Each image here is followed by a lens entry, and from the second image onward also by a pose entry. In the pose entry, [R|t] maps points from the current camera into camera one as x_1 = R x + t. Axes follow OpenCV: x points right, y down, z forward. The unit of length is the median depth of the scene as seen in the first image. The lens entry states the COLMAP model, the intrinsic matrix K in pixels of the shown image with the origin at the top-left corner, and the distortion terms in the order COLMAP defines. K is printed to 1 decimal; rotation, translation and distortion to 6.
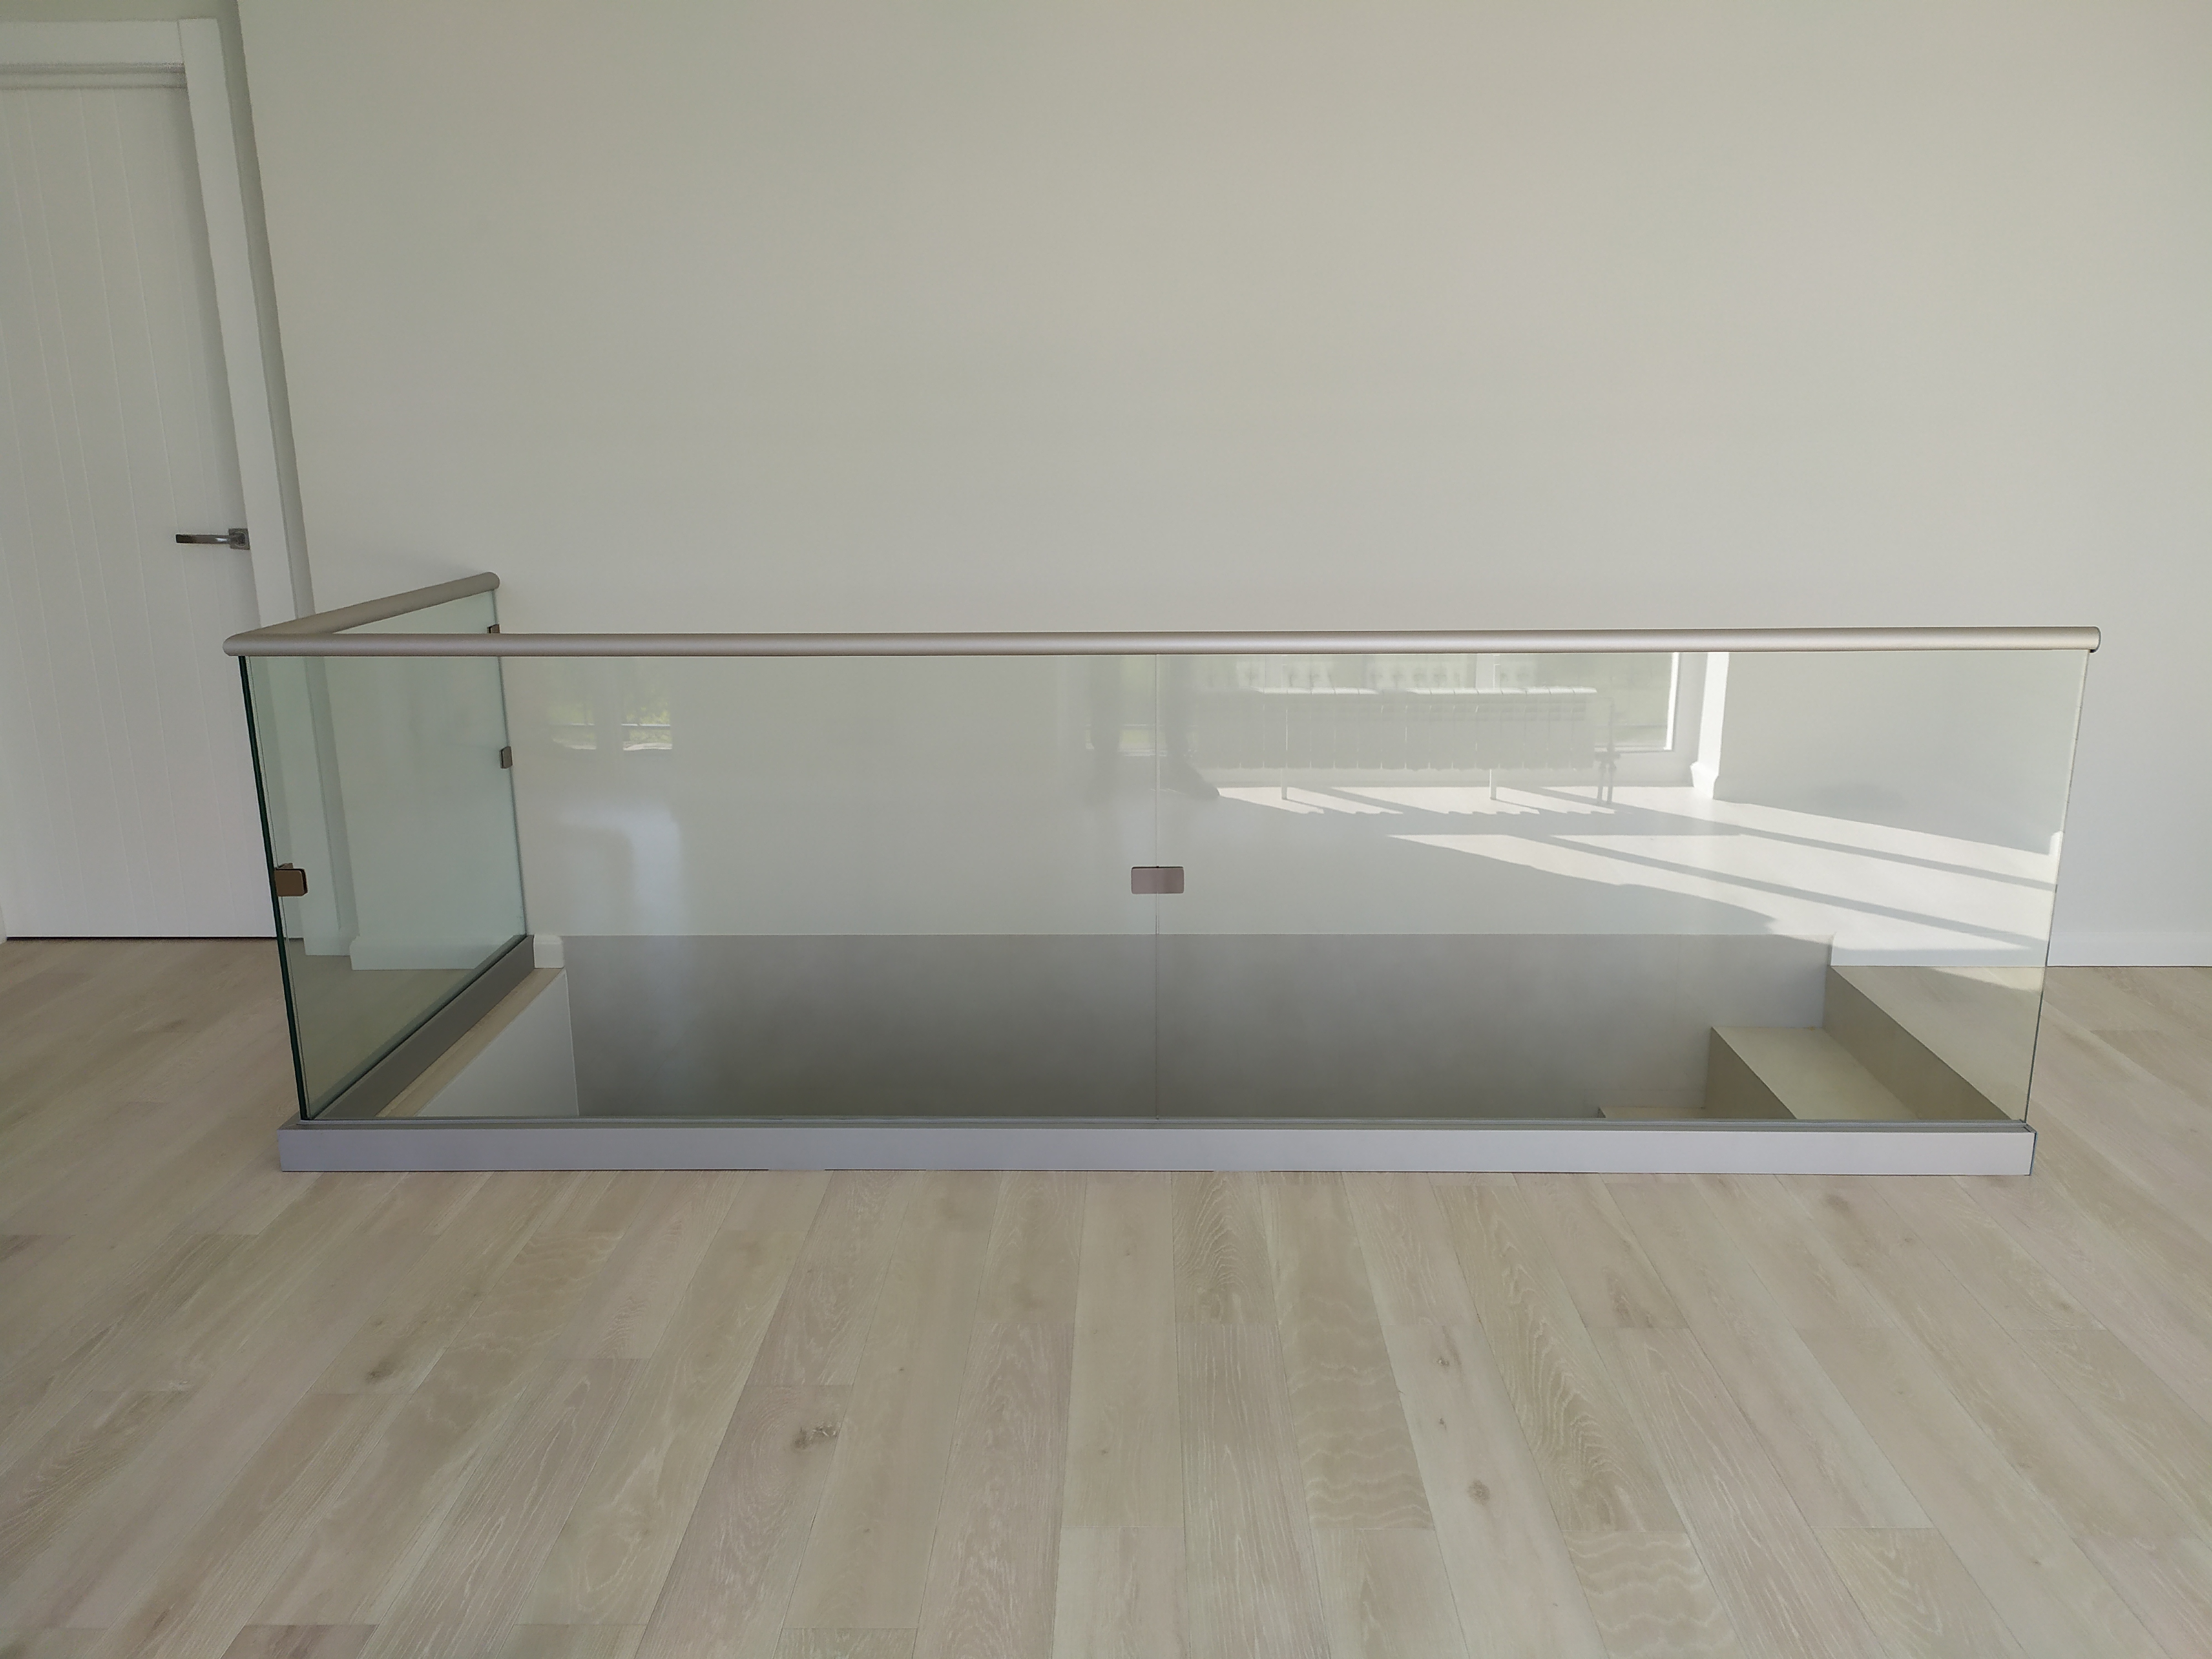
lens RADIAL K [[1663.1, 0, 1104.3], [0, 1663.1, 813.6], [0, 0, 1]] dist [0.063530, -0.066906]
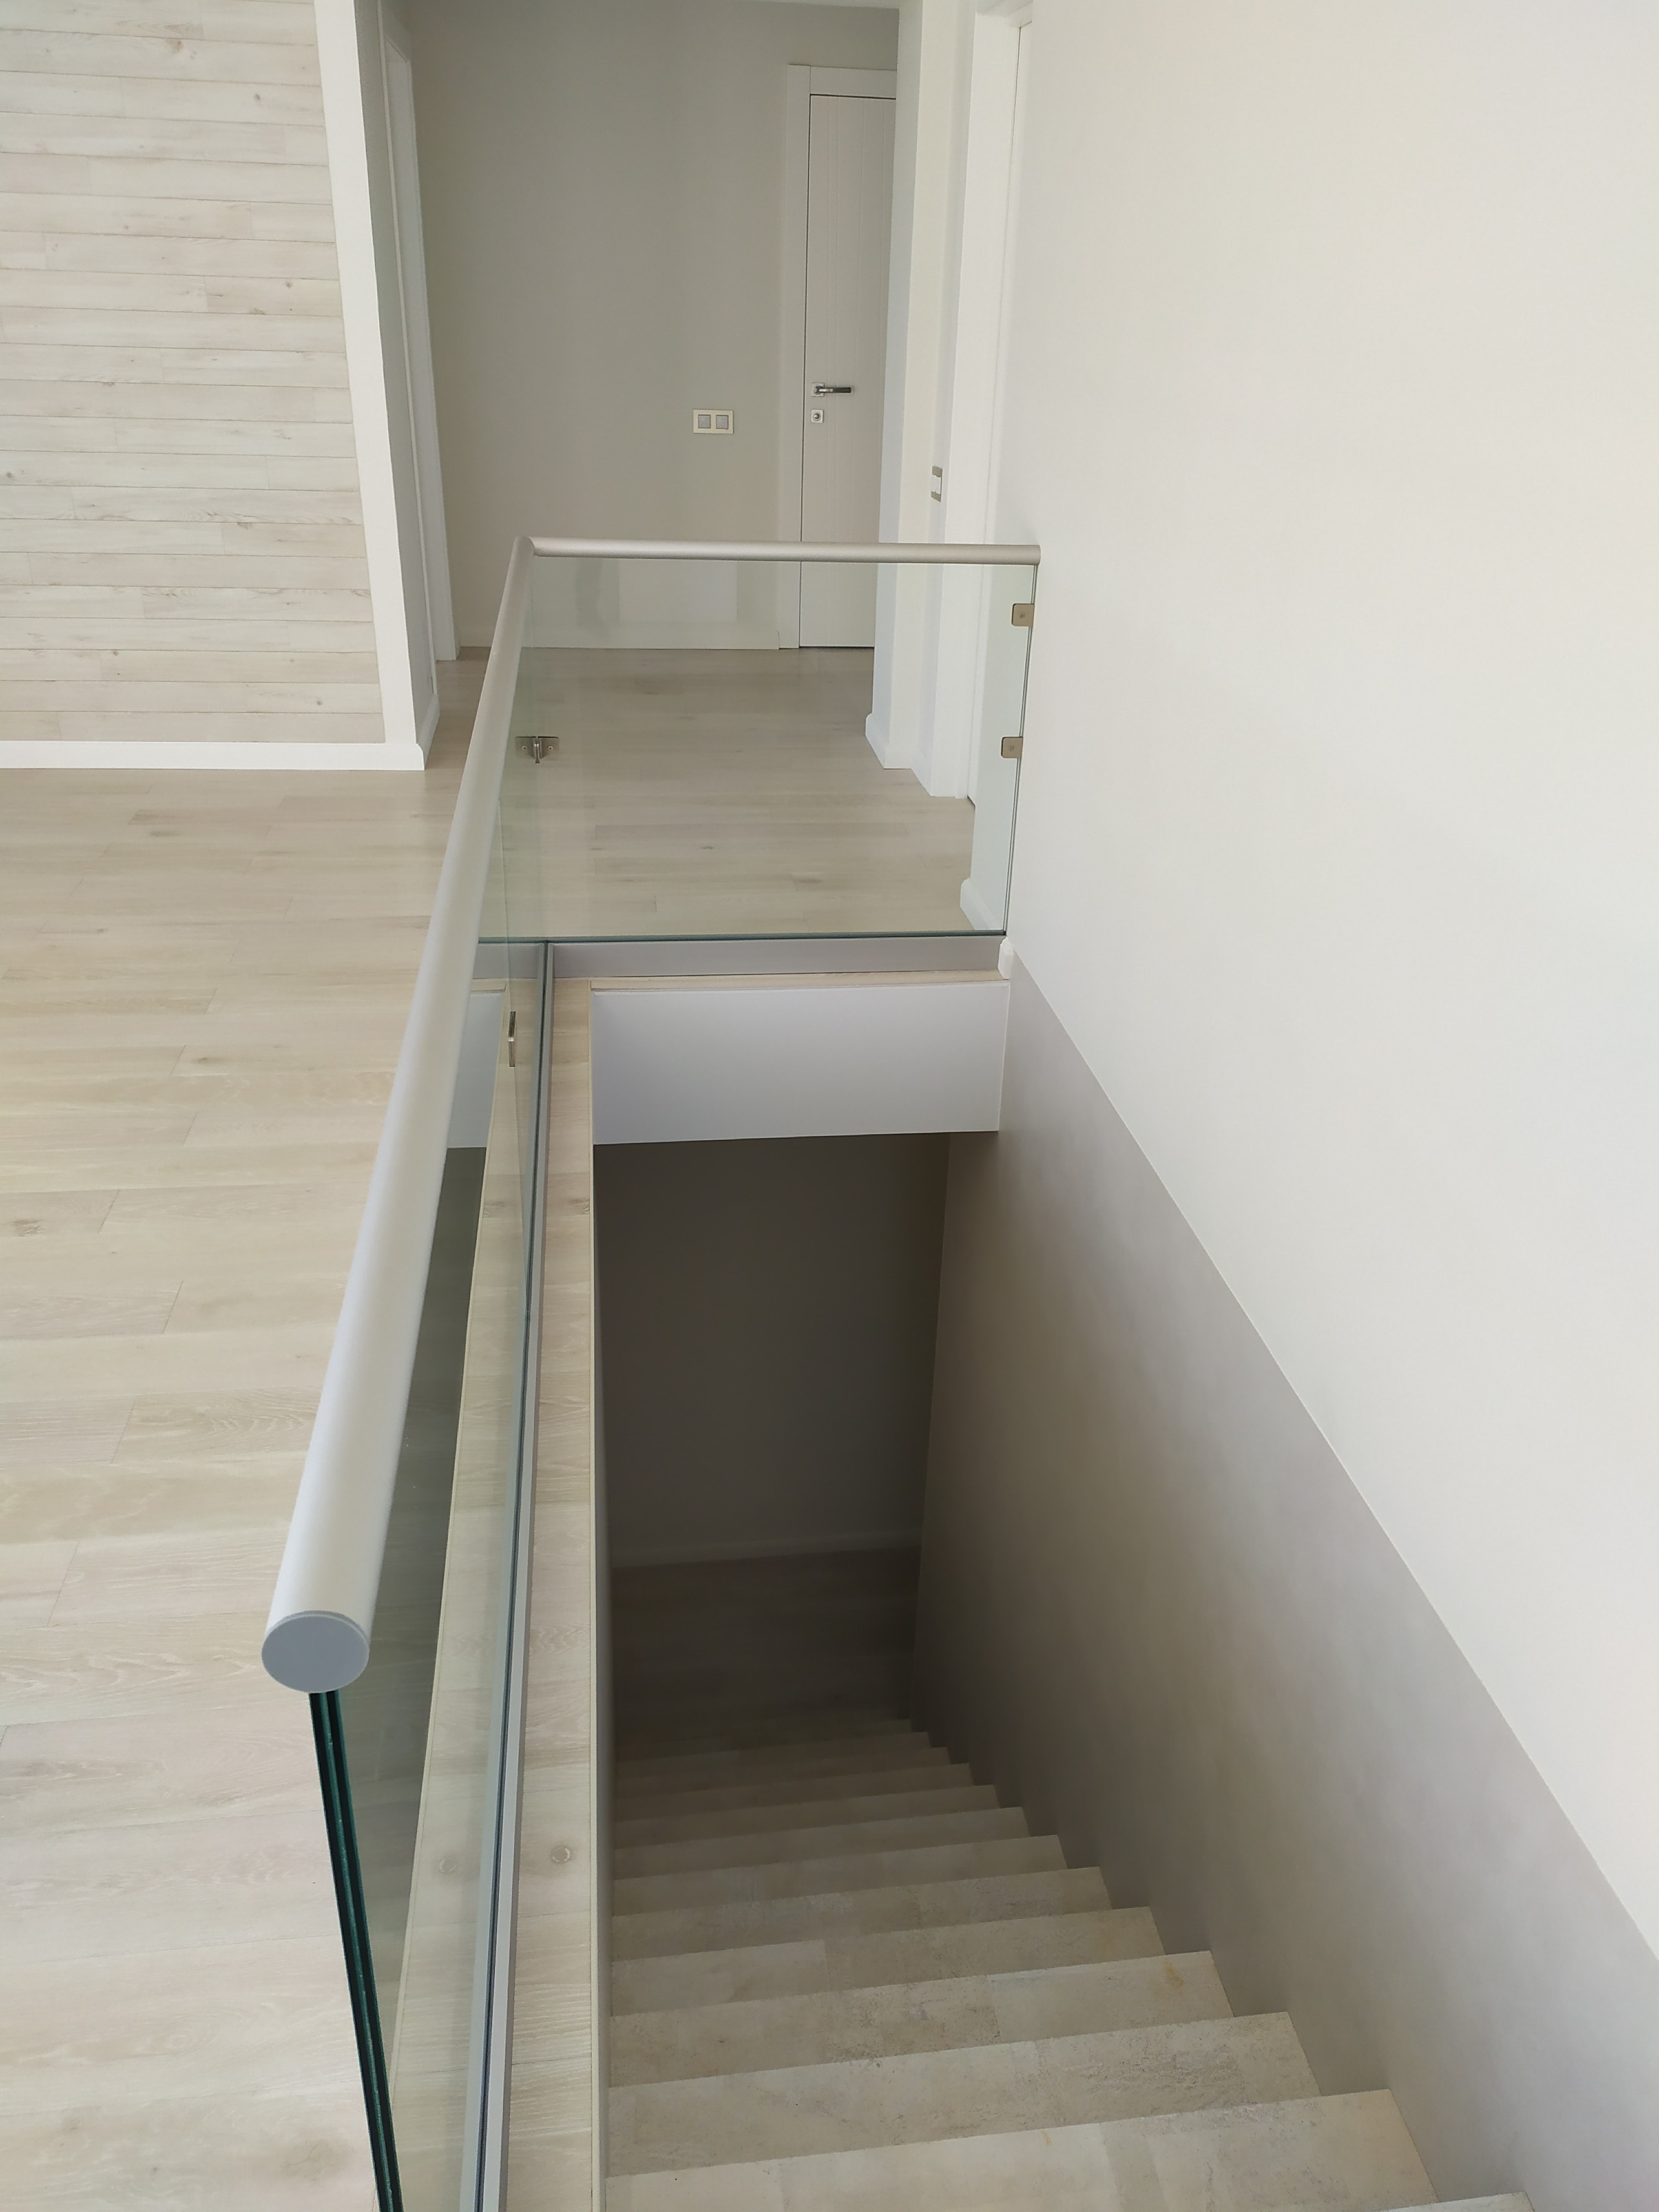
lens RADIAL K [[1663.1, 0, 841.2], [0, 1663.1, 1094.8], [0, 0, 1]] dist [0.063530, -0.066906]
pose [[0.157526, 0.445244, -0.881444, 0.859385], [-0.270062, 0.877985, 0.395233, -0.325123], [0.949869, 0.175785, 0.258549, 1.086857]]
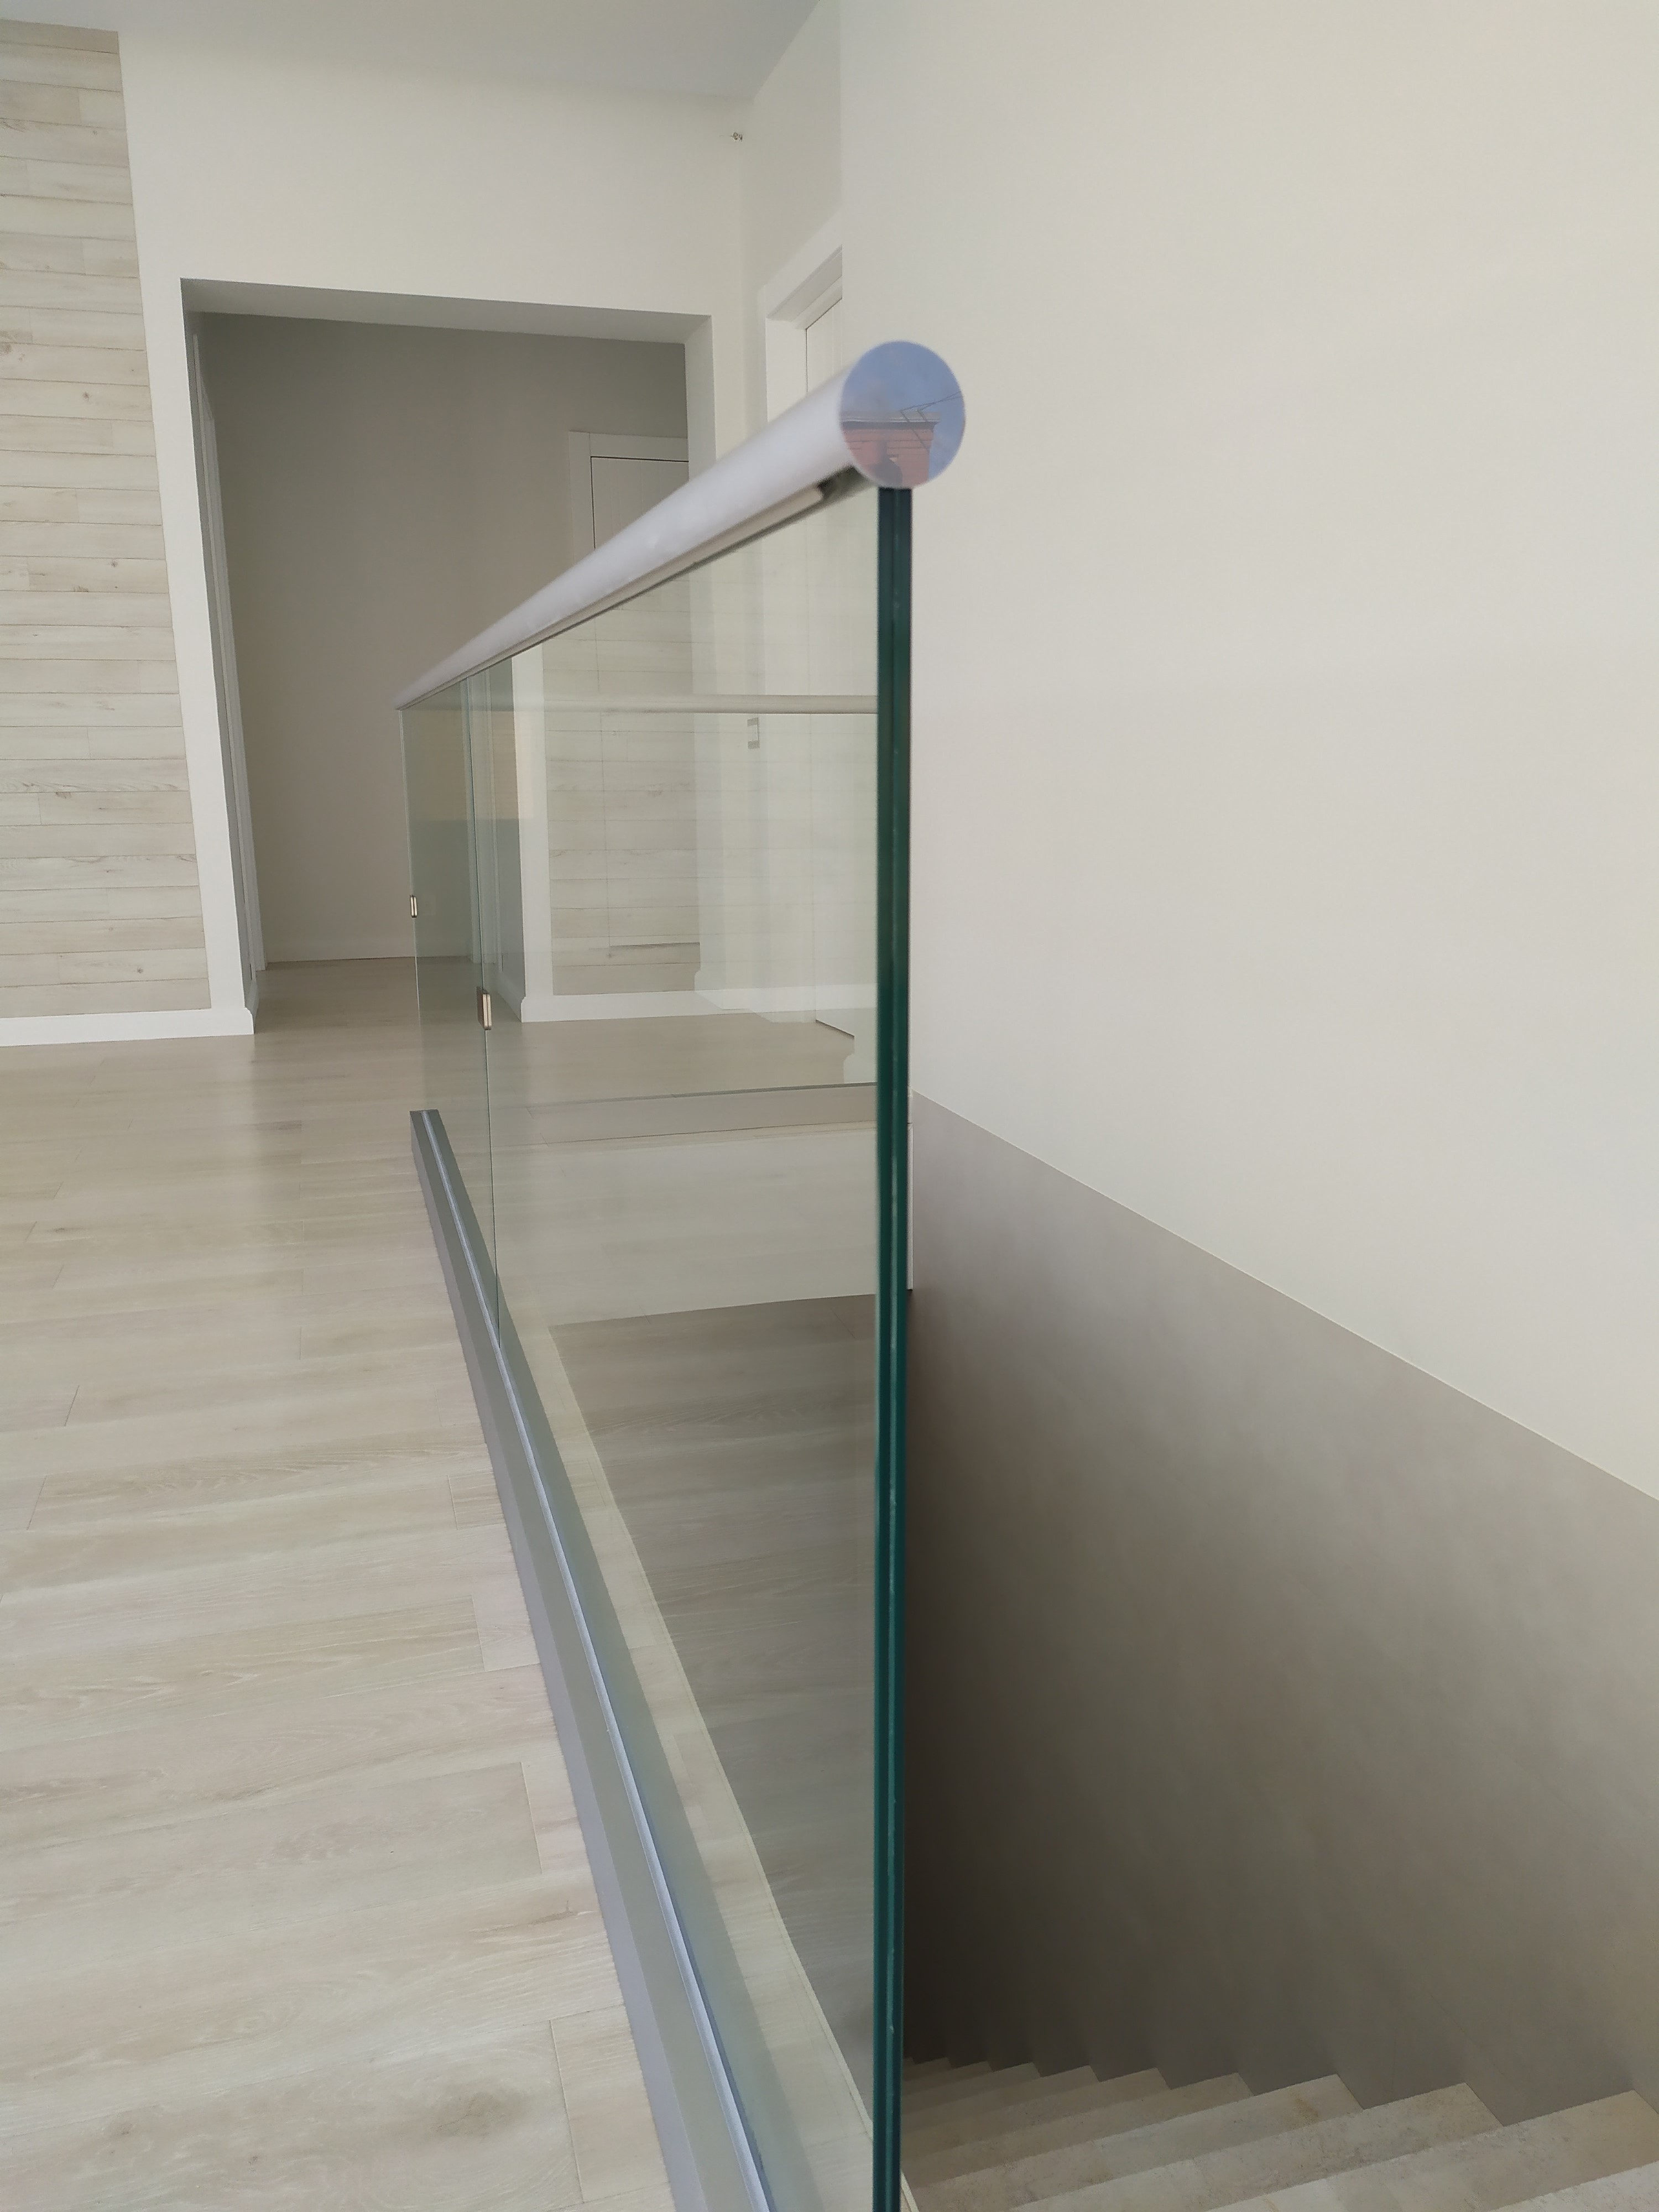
lens RADIAL K [[1652.9, 0, 829.5], [0, 1652.9, 1106.0], [0, 0, 1]] dist [0.077984, -0.086884]
pose [[0.310204, 0.200701, -0.929243, 0.850984], [-0.222816, 0.965584, 0.134168, -0.052546], [0.924190, 0.165431, 0.344247, 1.025371]]
